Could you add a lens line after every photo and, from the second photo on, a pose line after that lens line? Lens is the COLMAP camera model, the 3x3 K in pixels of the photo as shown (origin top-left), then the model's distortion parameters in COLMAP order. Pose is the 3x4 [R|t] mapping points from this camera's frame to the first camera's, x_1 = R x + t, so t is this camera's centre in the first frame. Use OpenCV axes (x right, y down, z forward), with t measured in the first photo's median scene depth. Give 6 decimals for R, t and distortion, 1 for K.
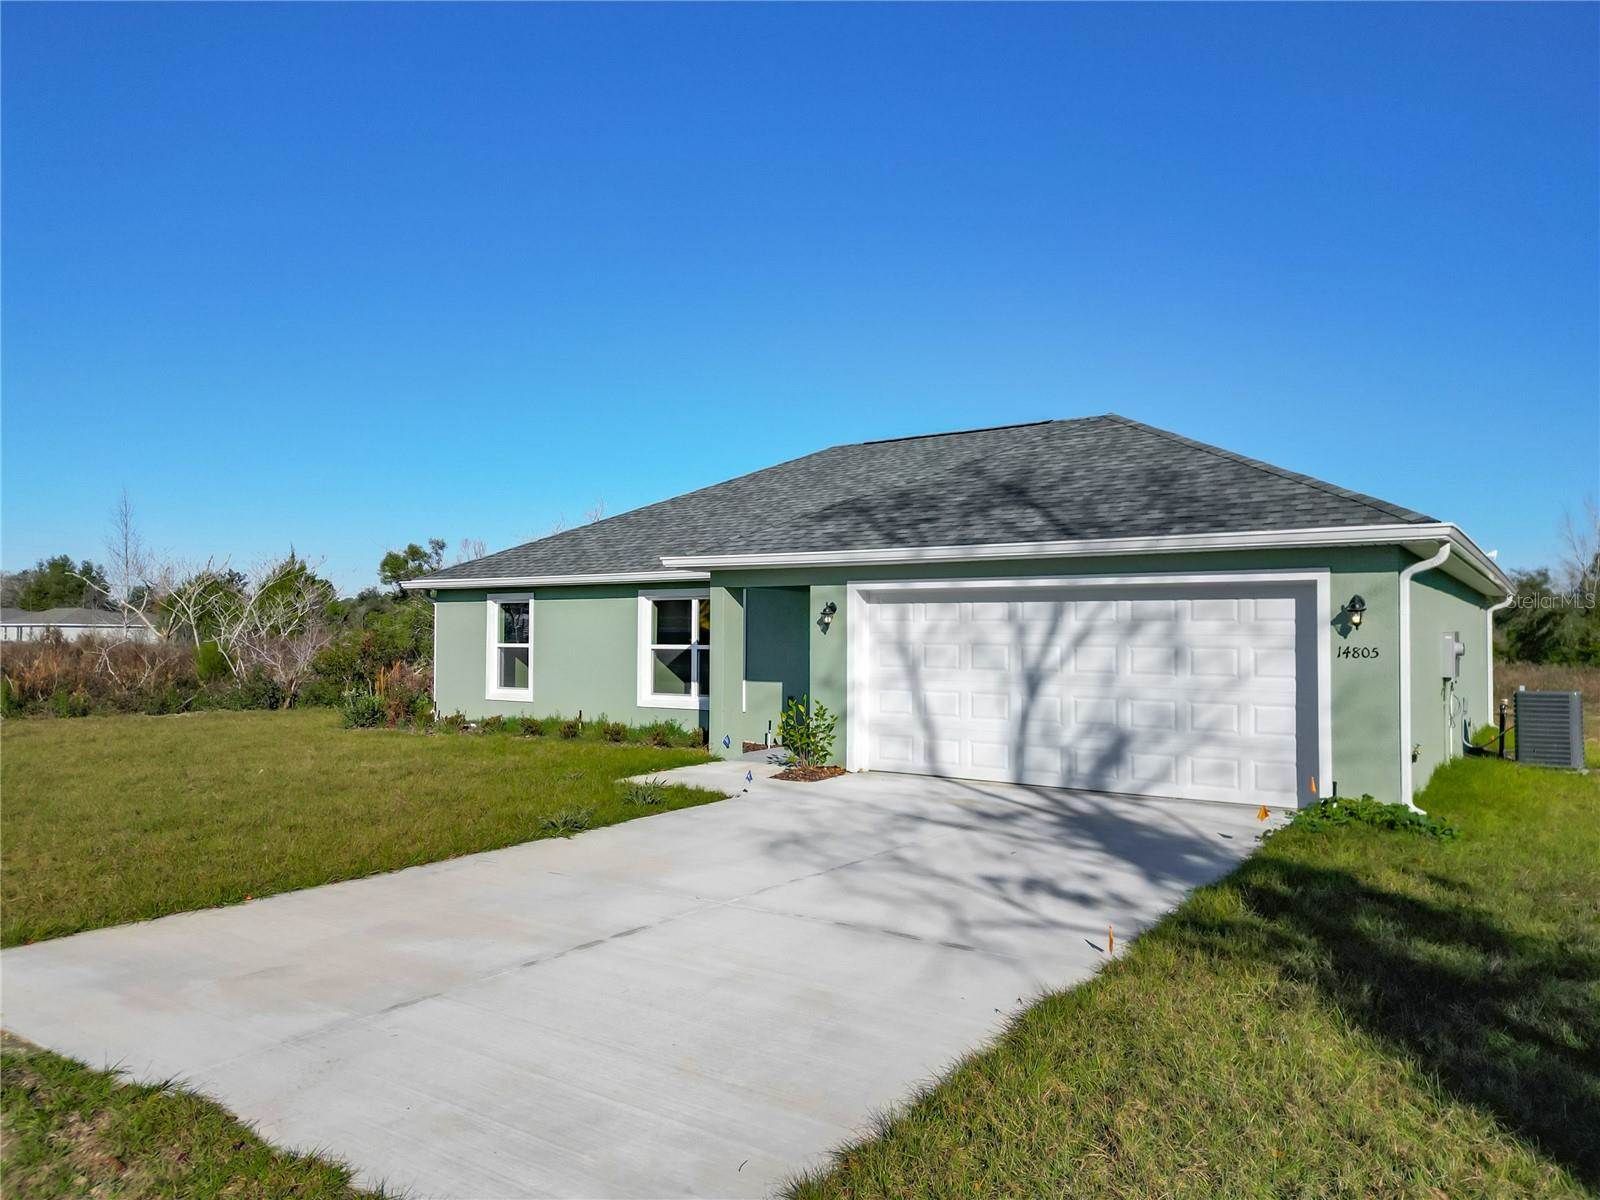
lens RADIAL K [[1170.6, 0, 800.0], [0, 1170.6, 600.0], [0, 0, 1]] dist [-0.000482, -0.001884]
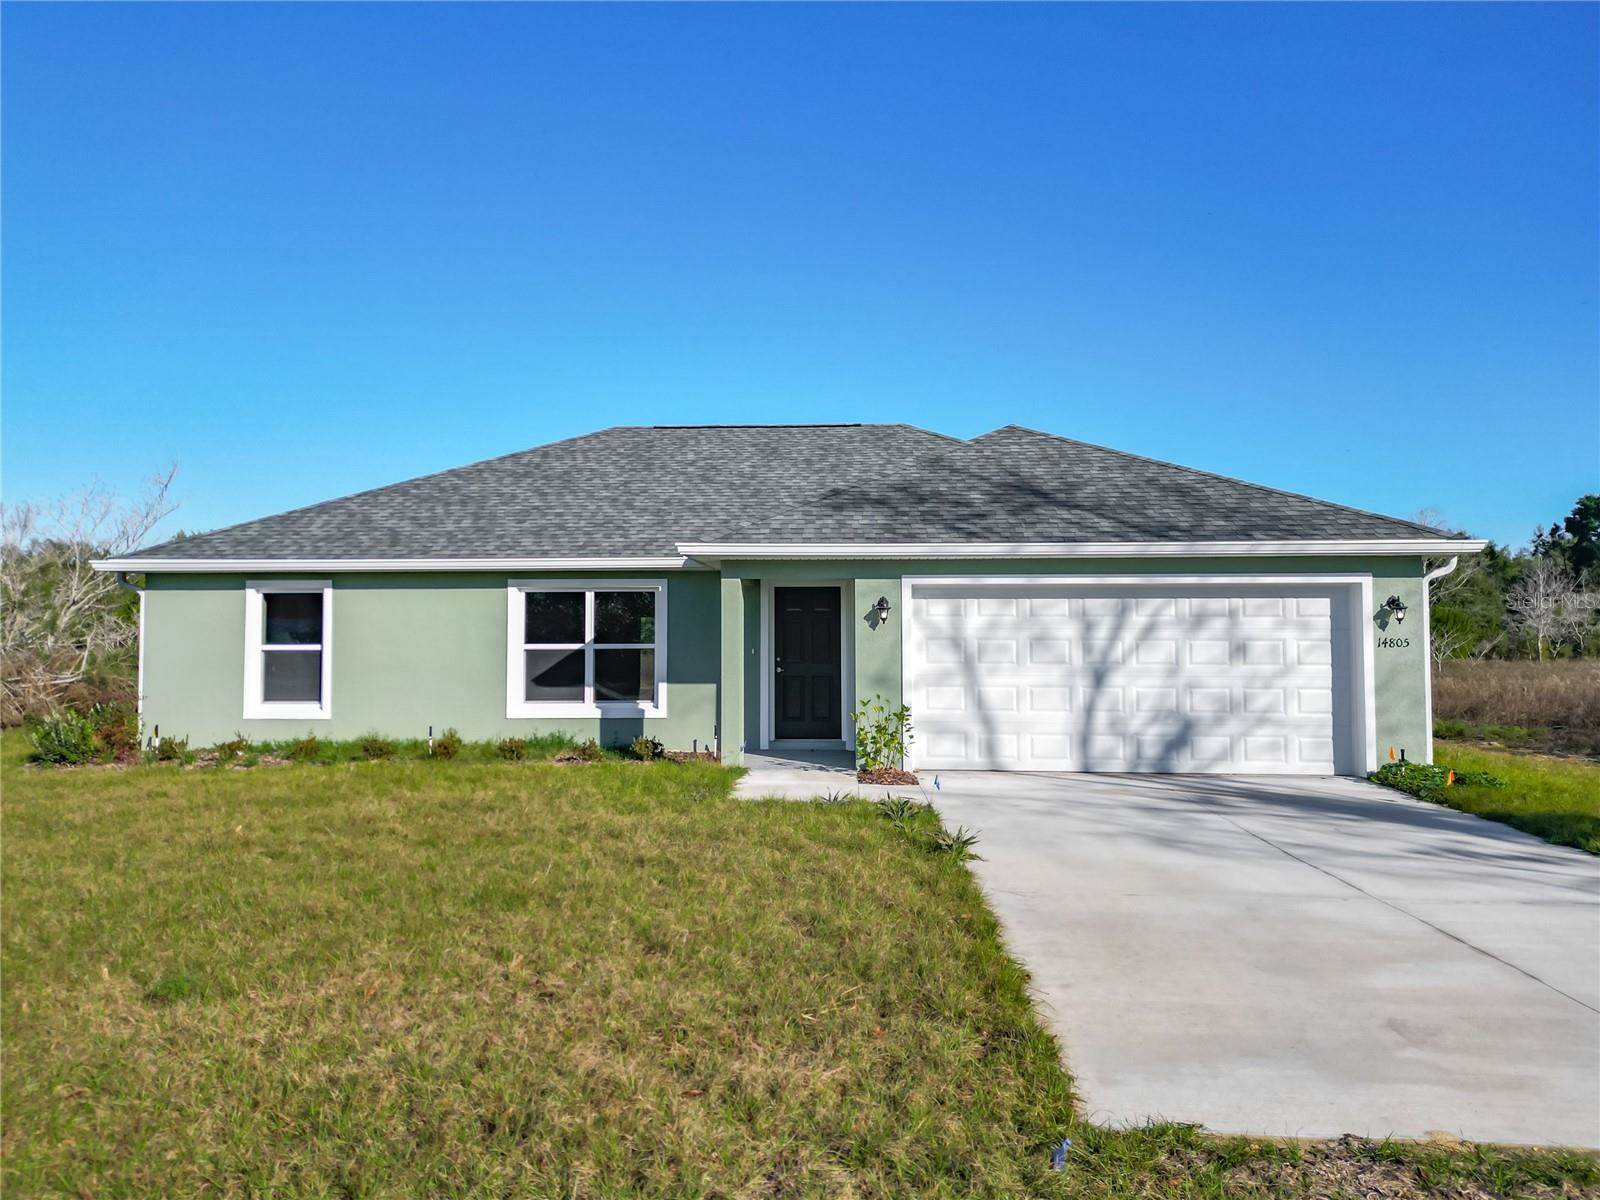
lens RADIAL K [[1170.6, 0, 800.0], [0, 1170.6, 600.0], [0, 0, 1]] dist [-0.000482, -0.001884]
pose [[0.849243, 0.012201, 0.527862, -0.563242], [-0.011437, 0.999923, -0.004711, 0.010425], [-0.527879, -0.002036, 0.849317, 0.235095]]
